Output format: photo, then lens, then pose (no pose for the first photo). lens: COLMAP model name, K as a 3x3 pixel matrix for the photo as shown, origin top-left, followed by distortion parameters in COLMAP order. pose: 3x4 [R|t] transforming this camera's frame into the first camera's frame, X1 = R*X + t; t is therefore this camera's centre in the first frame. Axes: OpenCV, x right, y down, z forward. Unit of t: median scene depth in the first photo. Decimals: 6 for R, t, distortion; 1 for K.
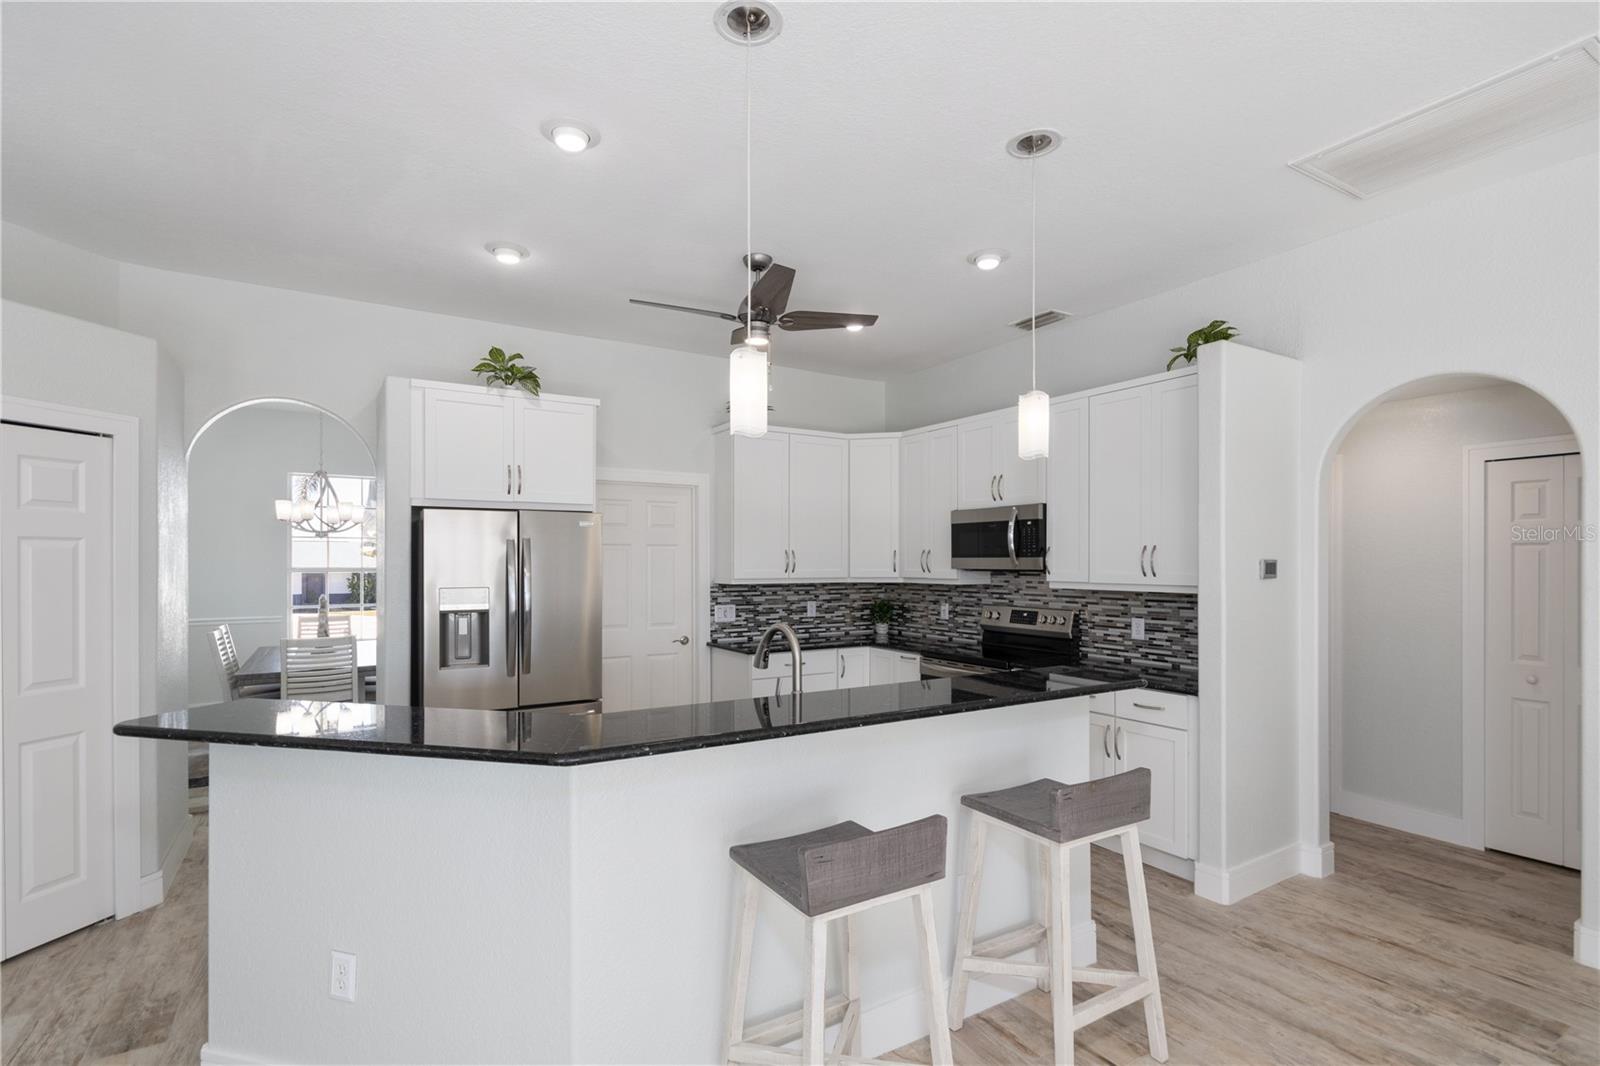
lens RADIAL K [[761.5, 0, 795.7], [0, 761.5, 551.3], [0, 0, 1]] dist [0.003455, 0.000629]
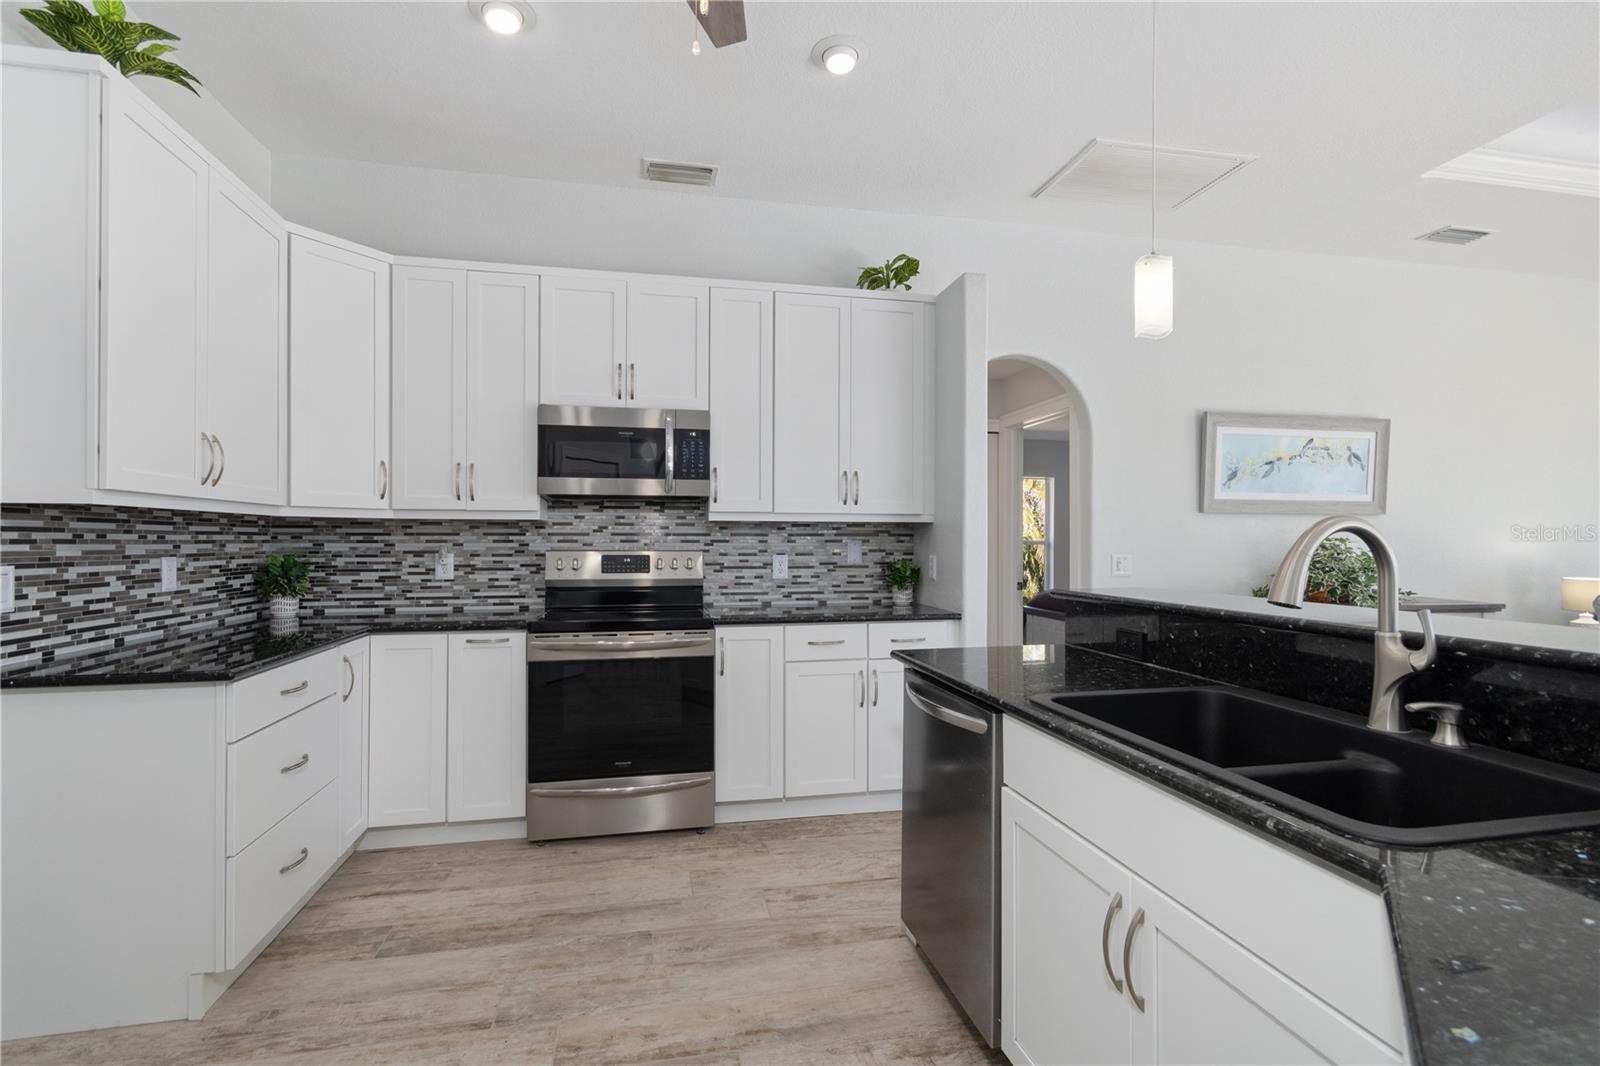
lens RADIAL K [[749.3, 0, 802.9], [0, 749.3, 534.0], [0, 0, 1]] dist [0.002742, 0.000300]
pose [[0.335869, 0.007914, 0.941875, -0.290639], [-0.014672, 0.999887, -0.003170, 0.050823], [-0.941794, -0.012754, 0.335948, 0.528580]]
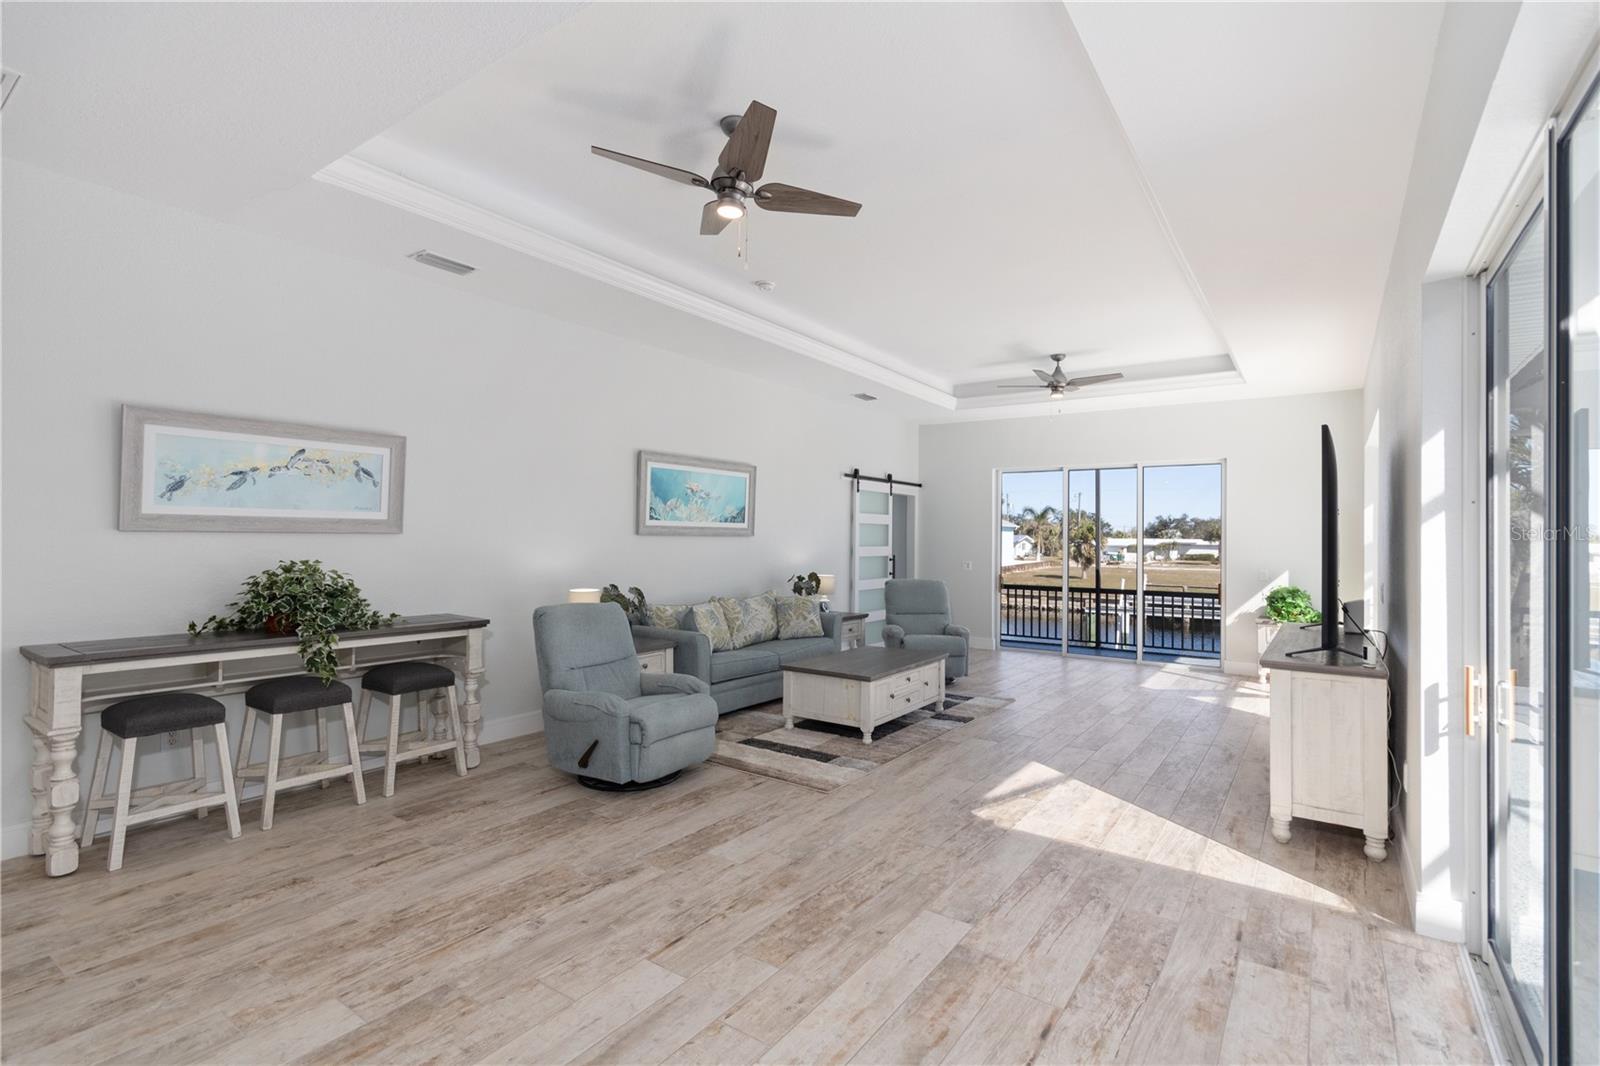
lens RADIAL K [[749.3, 0, 802.9], [0, 749.3, 534.0], [0, 0, 1]] dist [0.002742, 0.000300]
pose [[-0.395048, 0.000839, 0.918660, -0.212867], [-0.021702, 0.999712, -0.010245, 0.017258], [-0.918404, -0.023984, -0.394916, 0.125289]]
